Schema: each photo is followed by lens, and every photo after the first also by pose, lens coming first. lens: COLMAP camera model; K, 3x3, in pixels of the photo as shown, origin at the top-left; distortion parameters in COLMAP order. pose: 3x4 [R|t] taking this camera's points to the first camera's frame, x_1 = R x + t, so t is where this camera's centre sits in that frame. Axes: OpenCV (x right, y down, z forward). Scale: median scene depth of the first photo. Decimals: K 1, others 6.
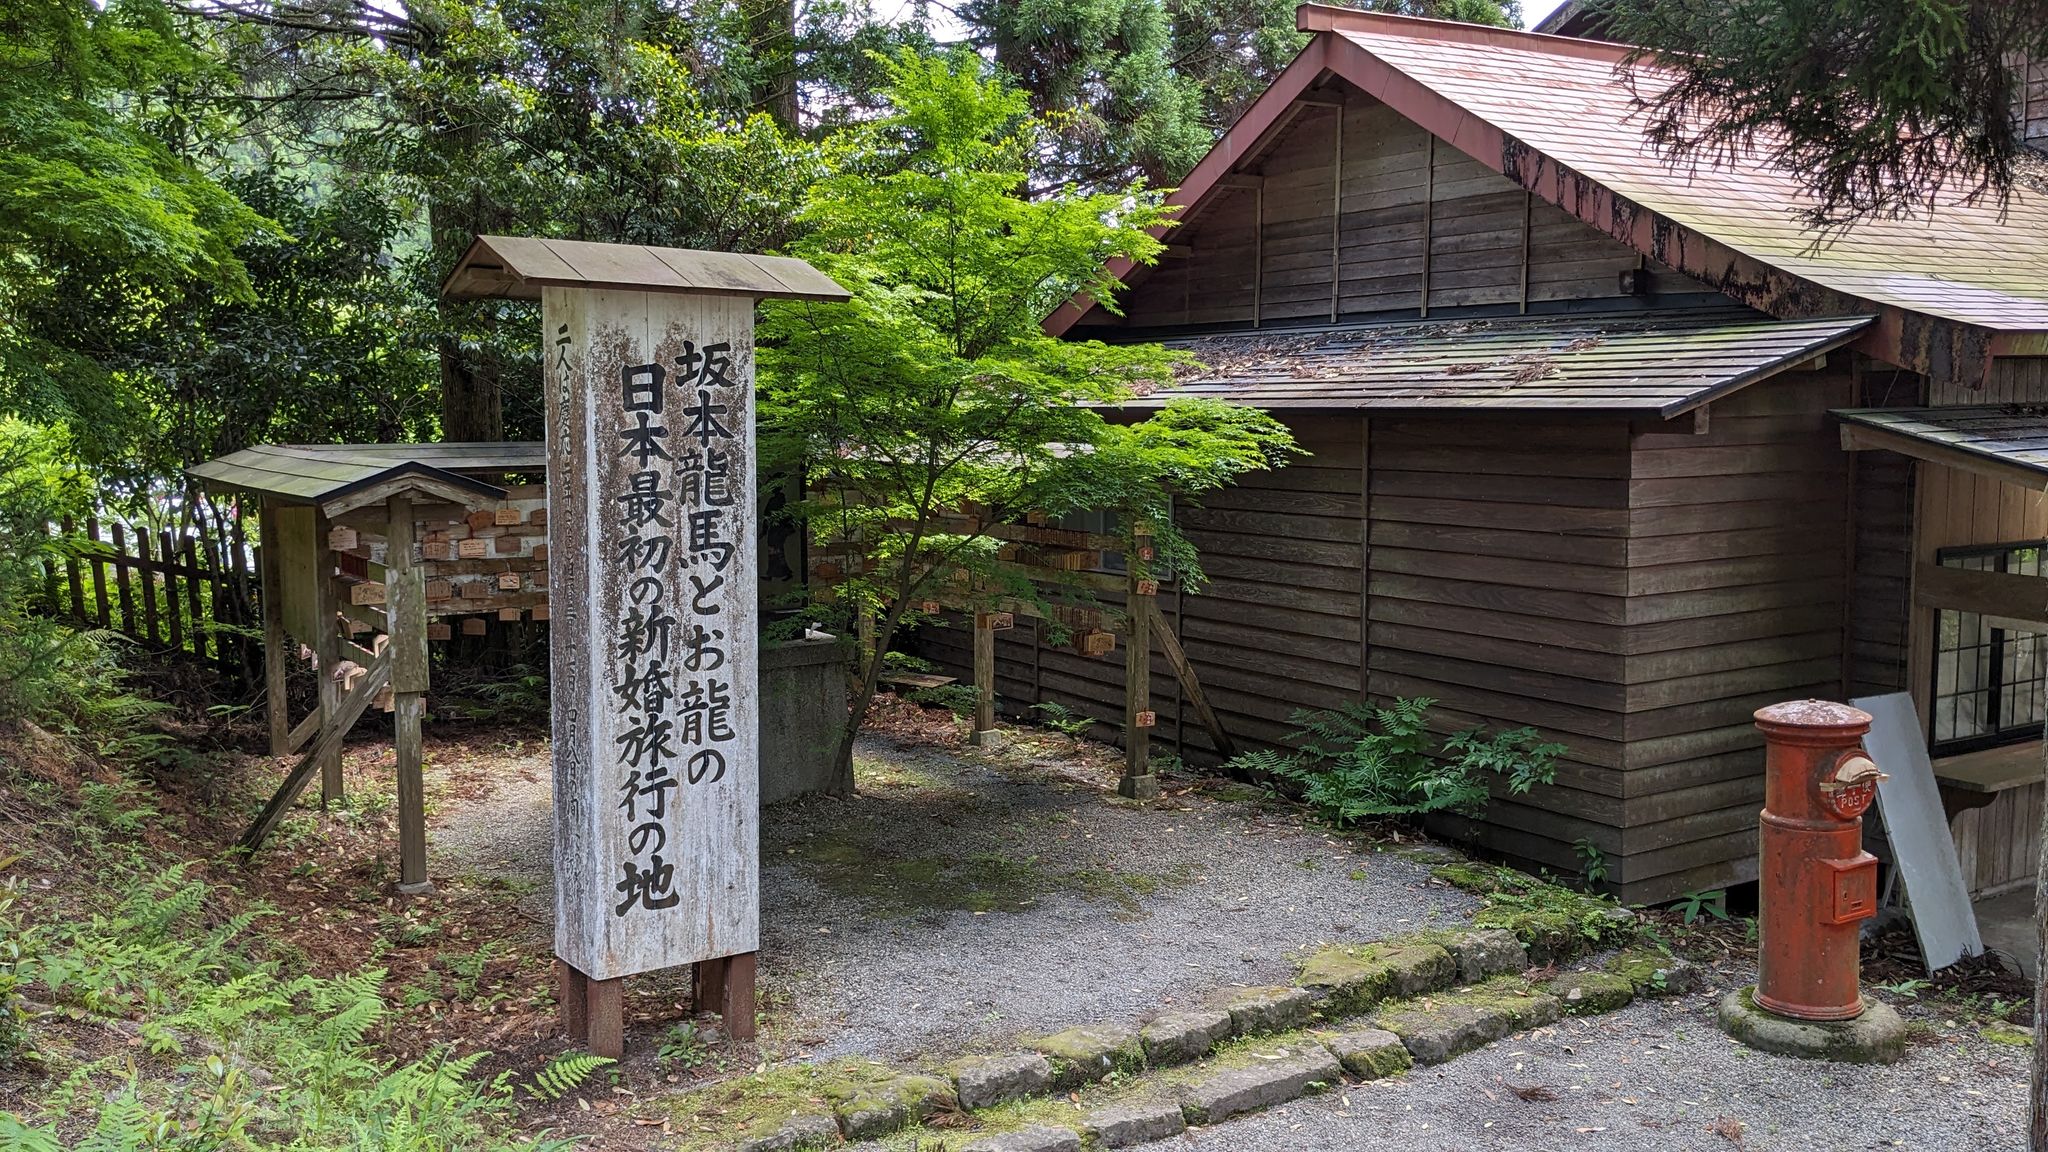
lens RADIAL K [[1799.2, 0, 1022.5], [0, 1799.2, 581.6], [0, 0, 1]] dist [0.003010, -0.004594]
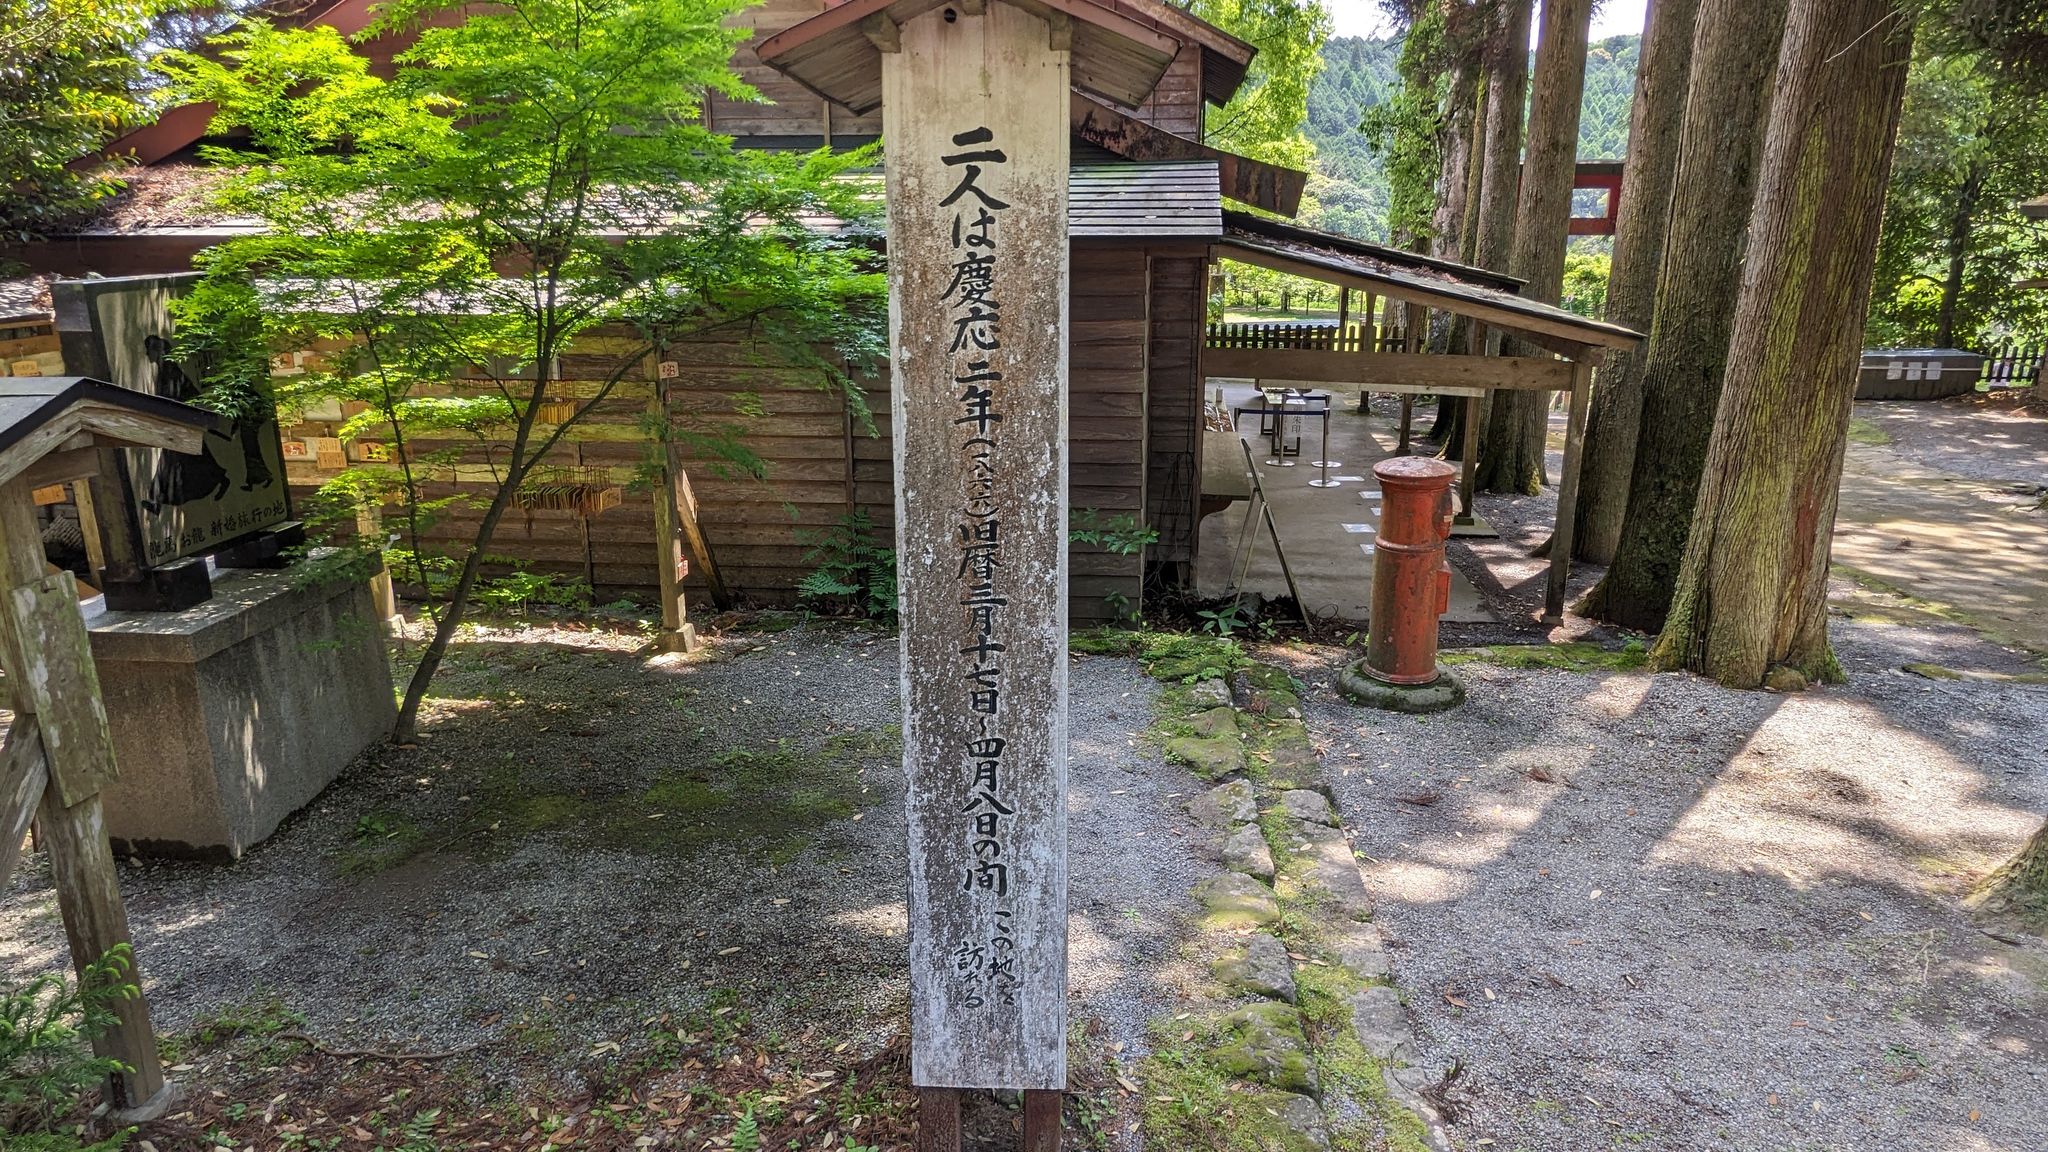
lens RADIAL K [[1324.0, 0, 1025.0], [0, 1324.0, 571.8], [0, 0, 1]] dist [-0.001770, -0.000126]
pose [[0.617130, -0.206080, 0.759396, -0.399583], [0.077761, 0.976343, 0.201760, -0.057132], [-0.783010, -0.065460, 0.618555, 0.465020]]
